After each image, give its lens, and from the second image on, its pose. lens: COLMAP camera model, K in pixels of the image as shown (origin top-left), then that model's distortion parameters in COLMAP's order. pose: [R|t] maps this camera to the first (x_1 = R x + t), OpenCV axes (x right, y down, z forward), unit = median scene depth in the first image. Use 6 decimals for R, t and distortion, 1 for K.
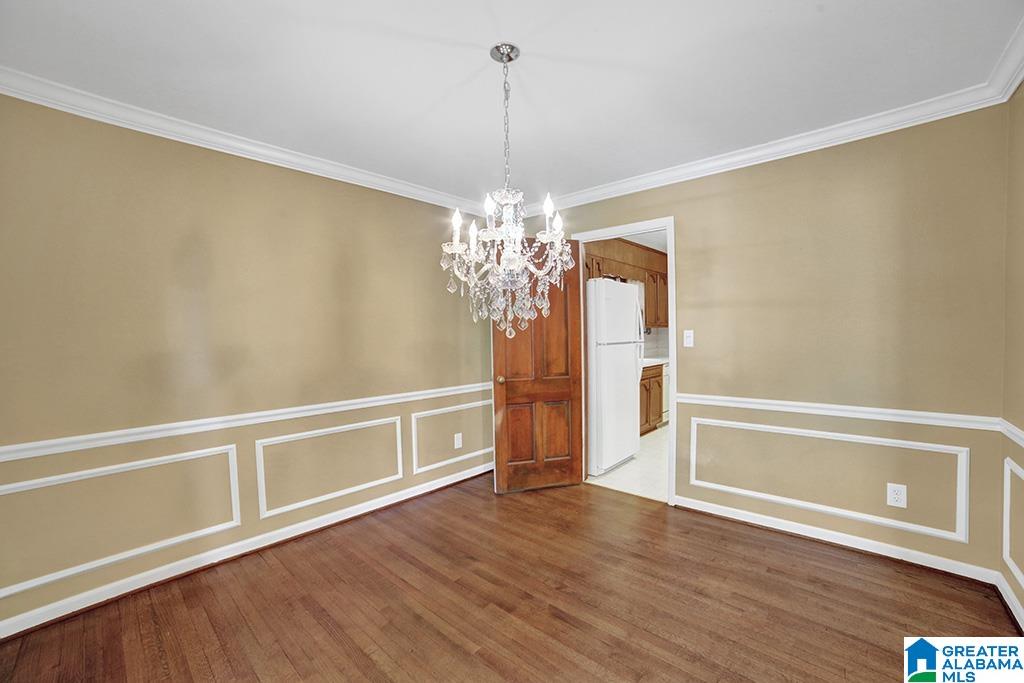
lens RADIAL K [[420.8, 0, 512.5], [0, 420.8, 350.0], [0, 0, 1]] dist [-0.046449, 0.005866]
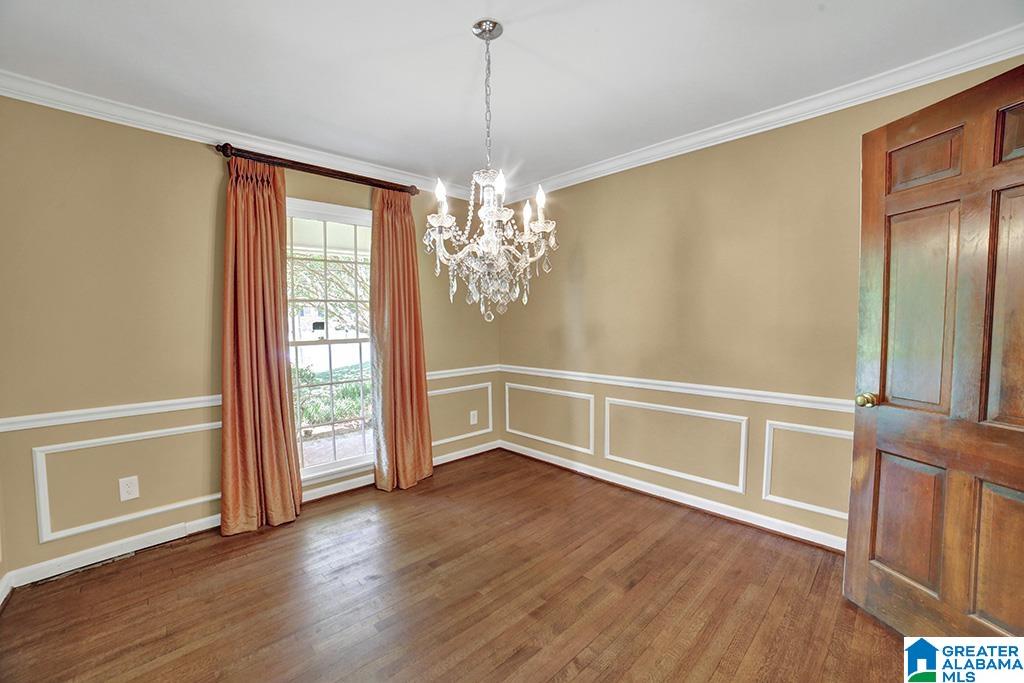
lens RADIAL K [[420.8, 0, 507.7], [0, 420.8, 344.8], [0, 0, 1]] dist [-0.046449, 0.005866]
pose [[-0.073611, 0.075046, -0.994459, 0.691867], [-0.024344, 0.996732, 0.077019, -0.036350], [0.996990, 0.029878, -0.071544, 0.780310]]
